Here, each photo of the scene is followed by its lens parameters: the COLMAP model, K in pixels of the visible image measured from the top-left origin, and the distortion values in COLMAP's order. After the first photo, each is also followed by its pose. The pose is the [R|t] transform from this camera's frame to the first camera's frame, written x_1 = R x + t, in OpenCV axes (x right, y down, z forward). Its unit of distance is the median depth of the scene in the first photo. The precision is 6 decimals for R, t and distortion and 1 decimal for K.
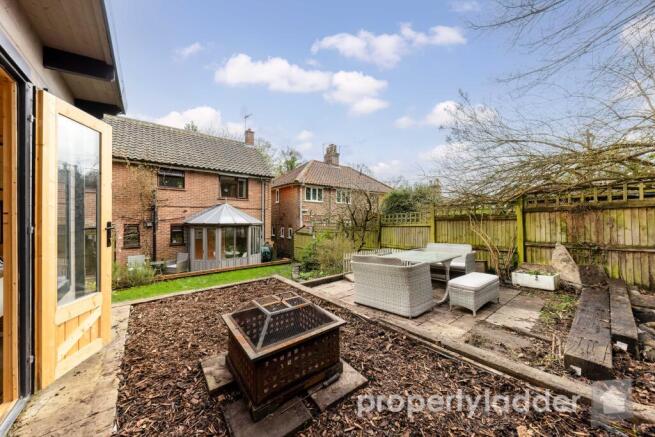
lens RADIAL K [[226.8, 0, 329.8], [0, 226.8, 217.5], [0, 0, 1]] dist [0.006487, -0.002302]
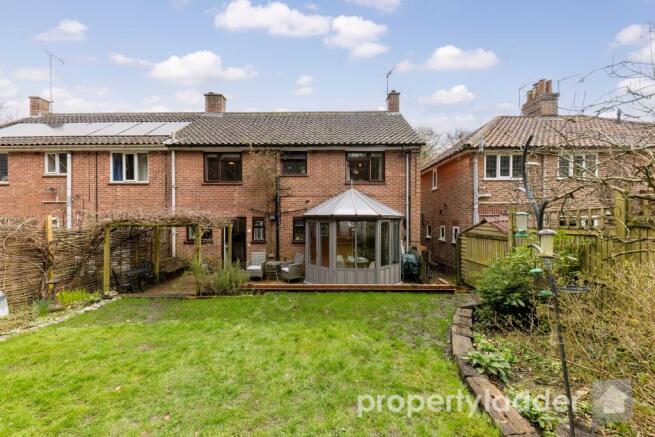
lens RADIAL K [[226.8, 0, 331.0], [0, 226.8, 219.1], [0, 0, 1]] dist [0.006487, -0.002302]
pose [[0.770003, -0.002282, -0.638036, -0.054163], [0.004308, 0.999989, 0.001623, 0.031282], [0.638026, -0.003998, 0.770004, 0.404263]]
